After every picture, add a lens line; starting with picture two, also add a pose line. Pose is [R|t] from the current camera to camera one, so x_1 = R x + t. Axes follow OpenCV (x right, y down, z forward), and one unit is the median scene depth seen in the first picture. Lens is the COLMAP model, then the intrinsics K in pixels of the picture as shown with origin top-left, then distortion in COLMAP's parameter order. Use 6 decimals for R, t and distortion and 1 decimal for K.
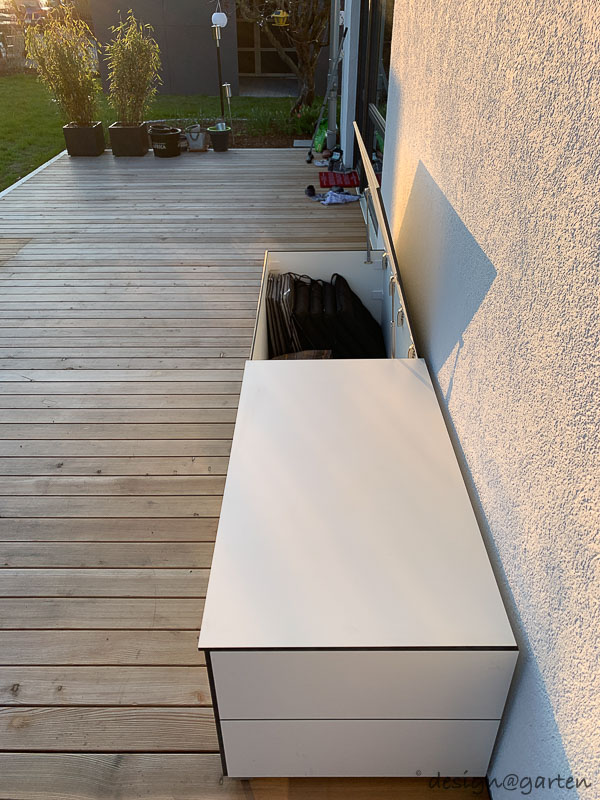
lens RADIAL K [[592.4, 0, 299.9], [0, 592.4, 458.3], [0, 0, 1]] dist [0.004102, 0.006504]
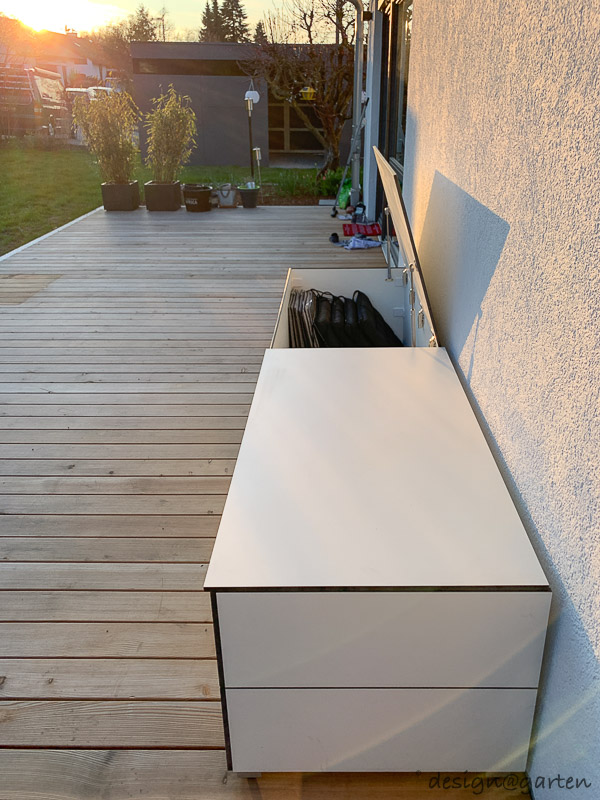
lens RADIAL K [[608.3, 0, 325.5], [0, 608.3, 415.8], [0, 0, 1]] dist [0.004724, 0.001752]
pose [[0.999974, 0.007113, 0.001257, 0.005574], [-0.006776, 0.984029, -0.177879, 0.087671], [-0.002502, 0.177866, 0.984052, 0.008837]]
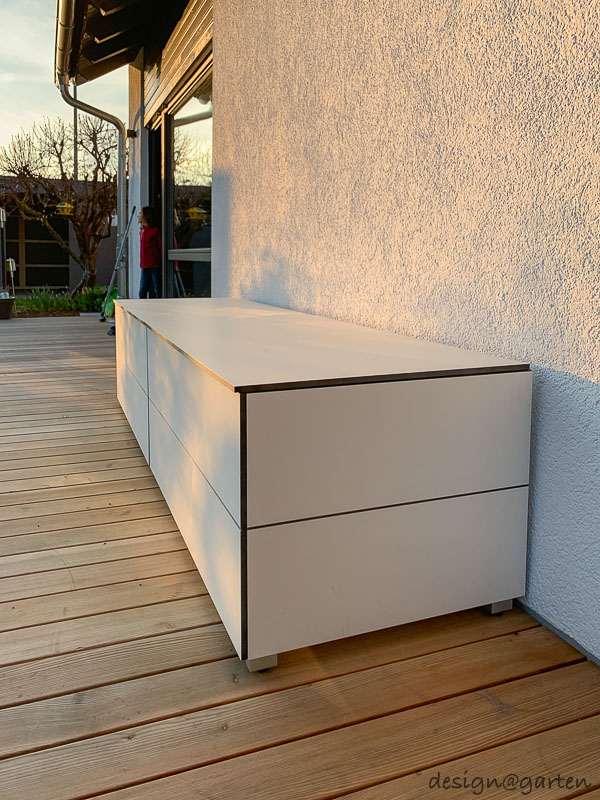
lens RADIAL K [[644.6, 0, 300.0], [0, 644.6, 400.0], [0, 0, 1]] dist [-0.003848, -0.000436]
pose [[0.930188, -0.053648, 0.363143, -0.166822], [0.208209, 0.891846, -0.401572, 0.288033], [-0.302324, 0.449147, 0.840754, 0.072612]]
